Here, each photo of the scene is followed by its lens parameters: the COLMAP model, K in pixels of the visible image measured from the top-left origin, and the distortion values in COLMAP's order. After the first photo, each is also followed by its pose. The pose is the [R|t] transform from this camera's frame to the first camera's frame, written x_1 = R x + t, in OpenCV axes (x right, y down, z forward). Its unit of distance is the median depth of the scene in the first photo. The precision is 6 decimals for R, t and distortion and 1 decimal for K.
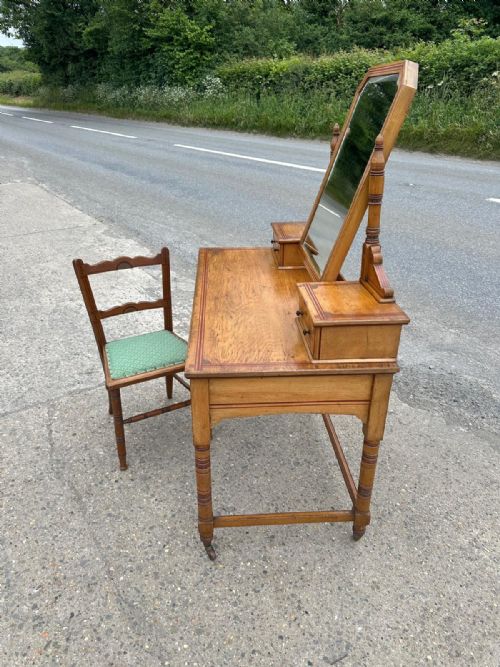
lens RADIAL K [[478.2, 0, 247.7], [0, 478.2, 329.4], [0, 0, 1]] dist [0.027059, -0.037157]
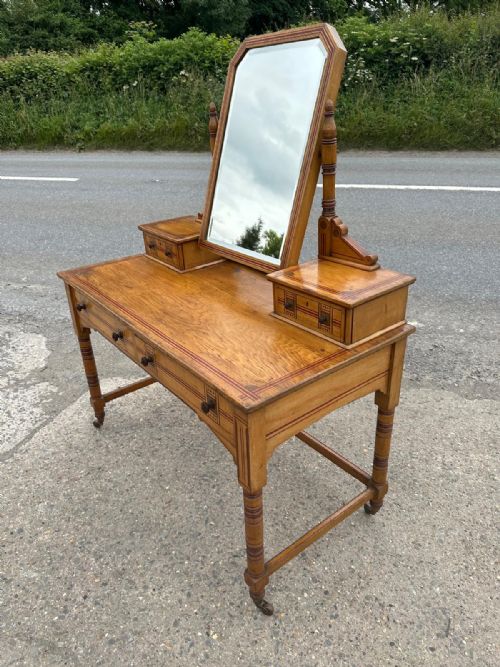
lens RADIAL K [[480.9, 0, 245.0], [0, 480.9, 330.9], [0, 0, 1]] dist [0.000094, -0.006418]
pose [[0.823783, -0.280715, 0.492525, -0.330921], [0.284571, 0.956168, 0.069004, -0.058054], [-0.490307, 0.083314, 0.867558, 0.211822]]
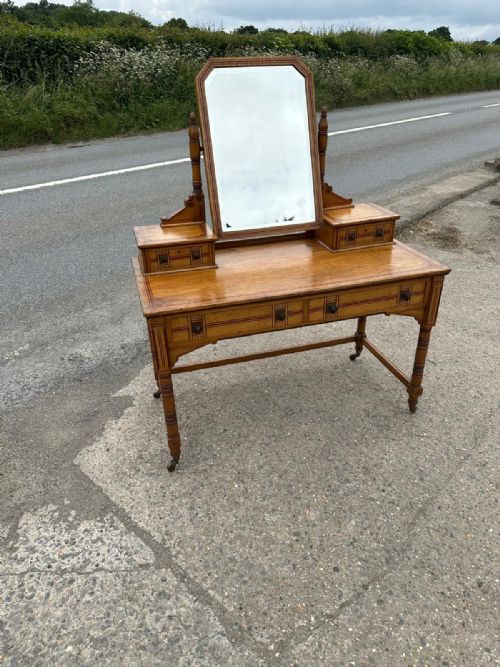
lens RADIAL K [[478.2, 0, 247.7], [0, 478.2, 329.4], [0, 0, 1]] dist [0.027059, -0.037157]
pose [[-0.218117, -0.461569, 0.859871, -0.920742], [0.450385, 0.734040, 0.508270, -0.547281], [-0.865782, 0.498135, 0.047777, 1.063261]]
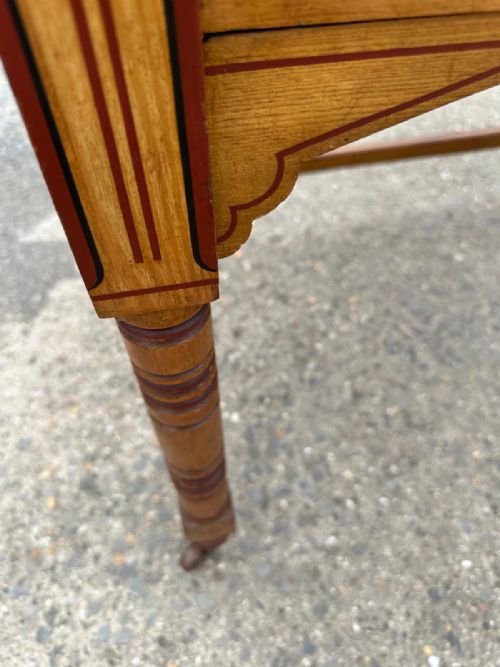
lens RADIAL K [[501.1, 0, 241.5], [0, 501.1, 333.2], [0, 0, 1]] dist [0.005222, -0.035260]
pose [[-0.167032, -0.802498, 0.572798, -0.189902], [0.421442, 0.467099, 0.777306, -0.162136], [-0.891340, 0.371236, 0.260186, 1.250141]]
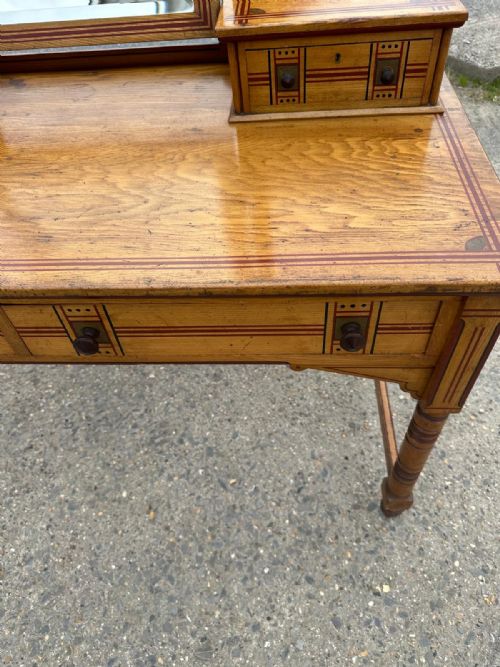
lens RADIAL K [[483.7, 0, 249.9], [0, 483.7, 339.7], [0, 0, 1]] dist [-0.005274, -0.004230]
pose [[0.114197, -0.767573, 0.630707, -0.284455], [0.491642, 0.595333, 0.635505, -0.151175], [-0.863277, 0.237509, 0.445356, 0.710664]]
